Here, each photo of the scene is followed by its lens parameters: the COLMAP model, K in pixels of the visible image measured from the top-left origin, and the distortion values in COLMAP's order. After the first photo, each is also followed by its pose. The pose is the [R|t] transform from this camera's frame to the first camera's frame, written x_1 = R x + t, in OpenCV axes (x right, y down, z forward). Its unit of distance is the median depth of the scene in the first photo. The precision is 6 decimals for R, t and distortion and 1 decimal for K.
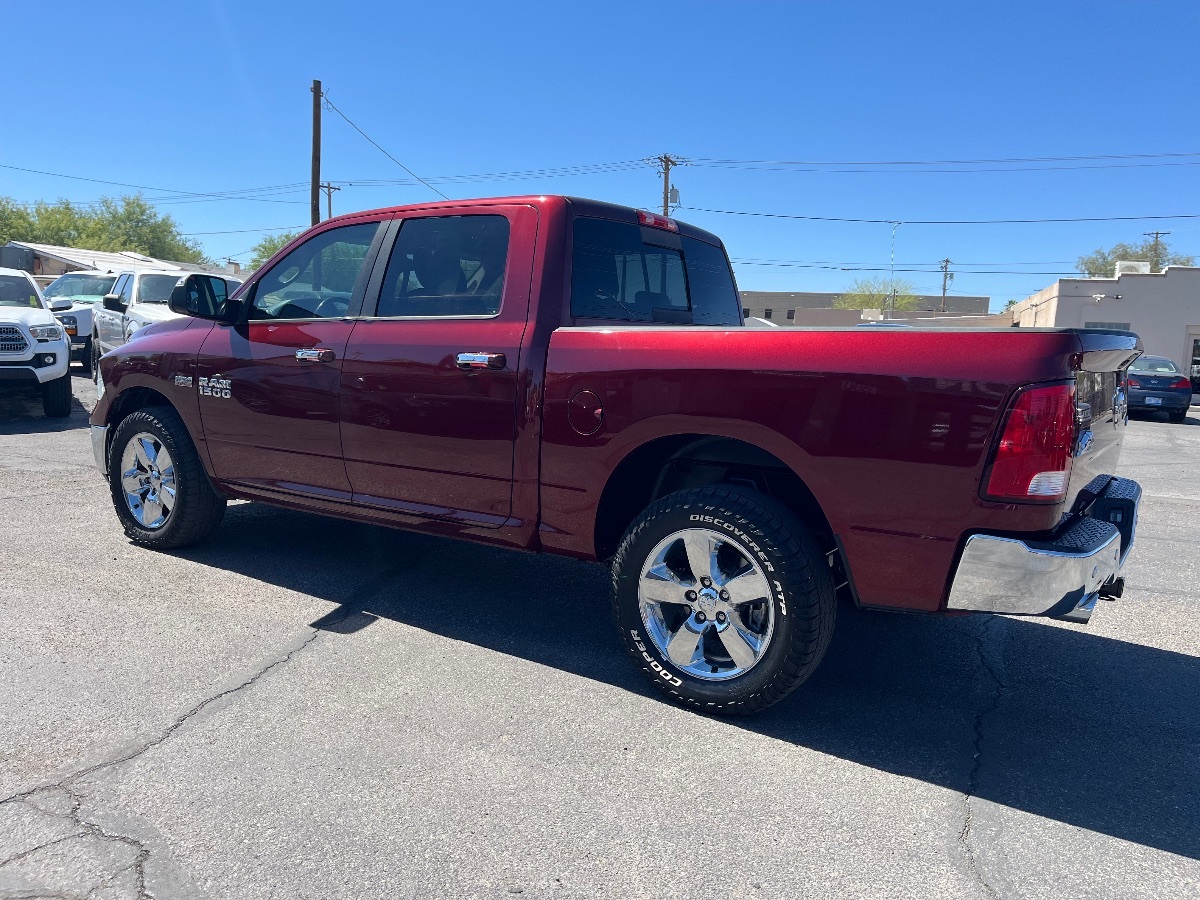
lens RADIAL K [[906.0, 0, 604.7], [0, 906.0, 445.8], [0, 0, 1]] dist [0.067710, -0.101836]
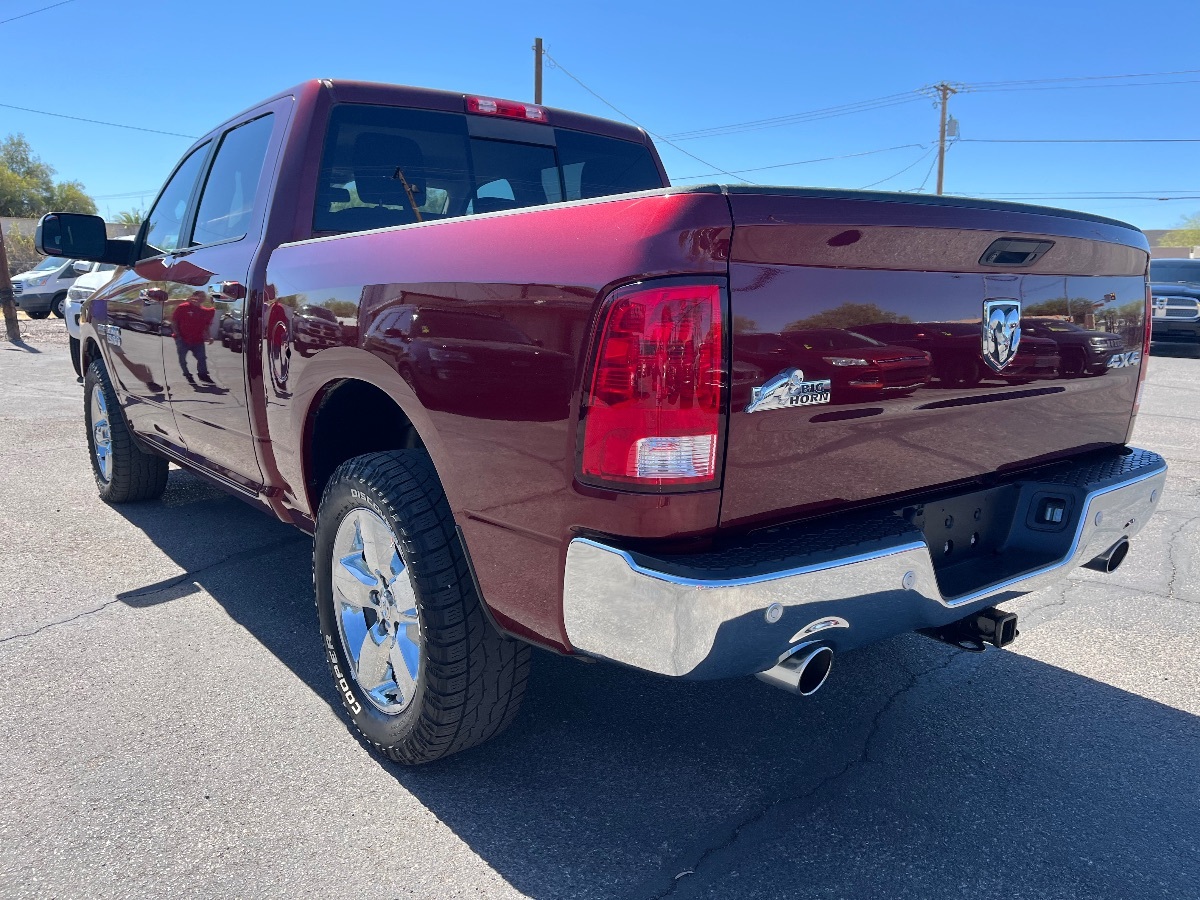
lens RADIAL K [[906.0, 0, 600.1], [0, 906.0, 456.7], [0, 0, 1]] dist [0.067710, -0.101836]
pose [[0.951640, 0.025164, -0.306182, 0.387280], [-0.008337, 0.998388, 0.056141, 0.005059], [0.307101, -0.050873, 0.950316, 0.274309]]
